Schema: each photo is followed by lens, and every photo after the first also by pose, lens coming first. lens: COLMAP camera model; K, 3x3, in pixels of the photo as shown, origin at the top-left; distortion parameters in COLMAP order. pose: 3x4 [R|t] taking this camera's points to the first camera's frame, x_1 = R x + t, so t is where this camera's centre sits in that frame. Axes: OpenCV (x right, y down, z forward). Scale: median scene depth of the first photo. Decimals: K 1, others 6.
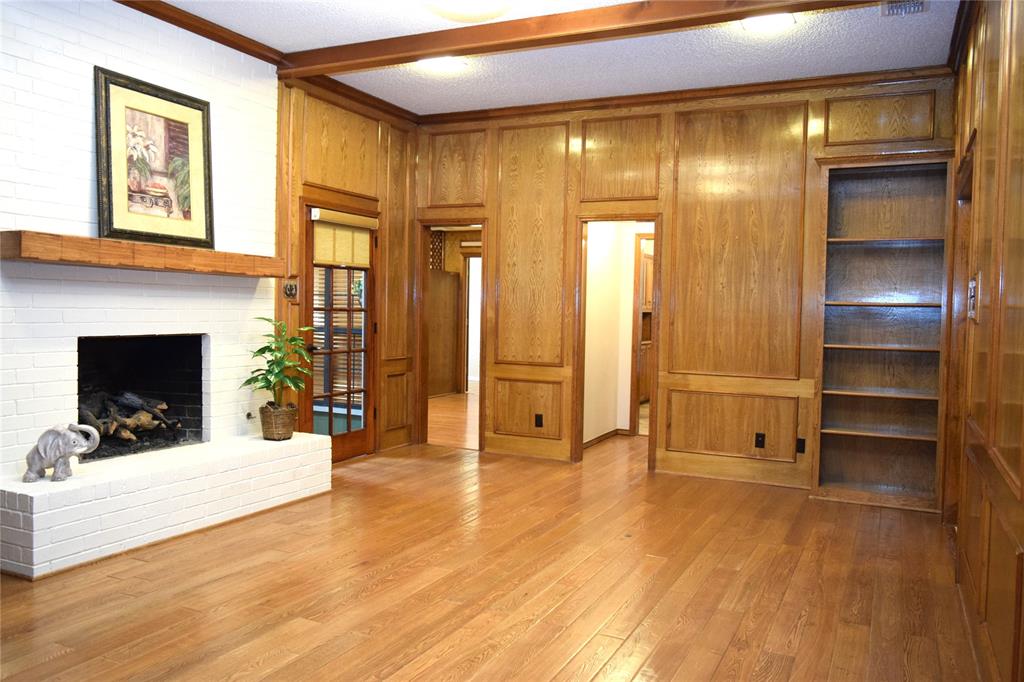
lens RADIAL K [[798.3, 0, 512.0], [0, 798.3, 341.0], [0, 0, 1]] dist [-0.009860, -0.001176]
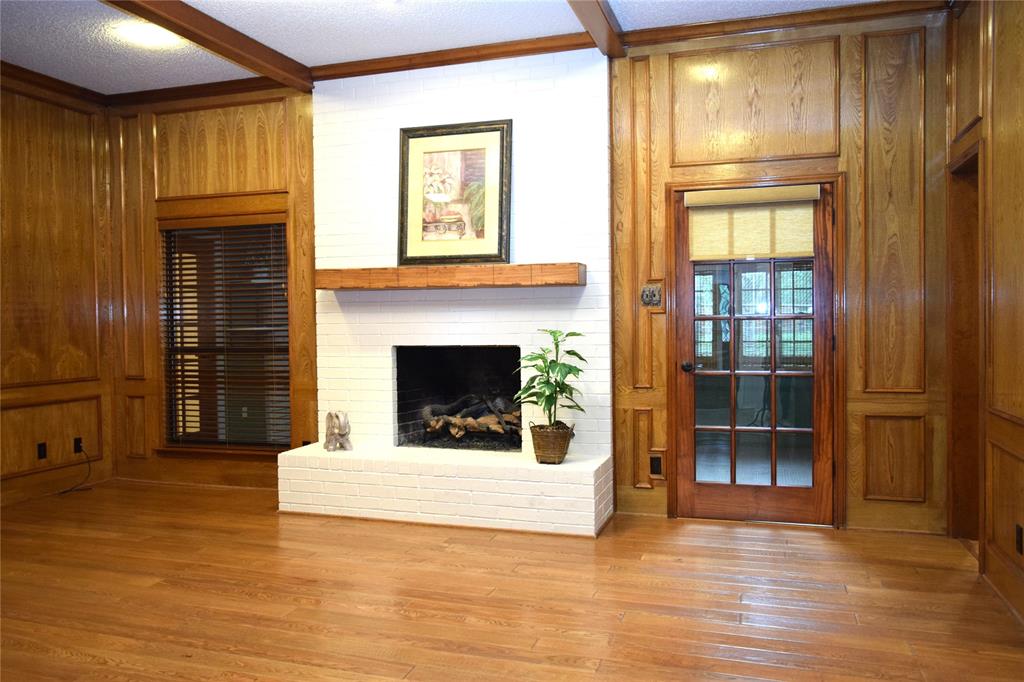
lens RADIAL K [[798.3, 0, 512.0], [0, 798.3, 341.0], [0, 0, 1]] dist [-0.009860, -0.001176]
pose [[0.133057, 0.004835, -0.991097, 0.682537], [-0.025637, 0.999670, 0.001435, -0.017703], [0.990777, 0.025218, 0.133137, 0.934734]]
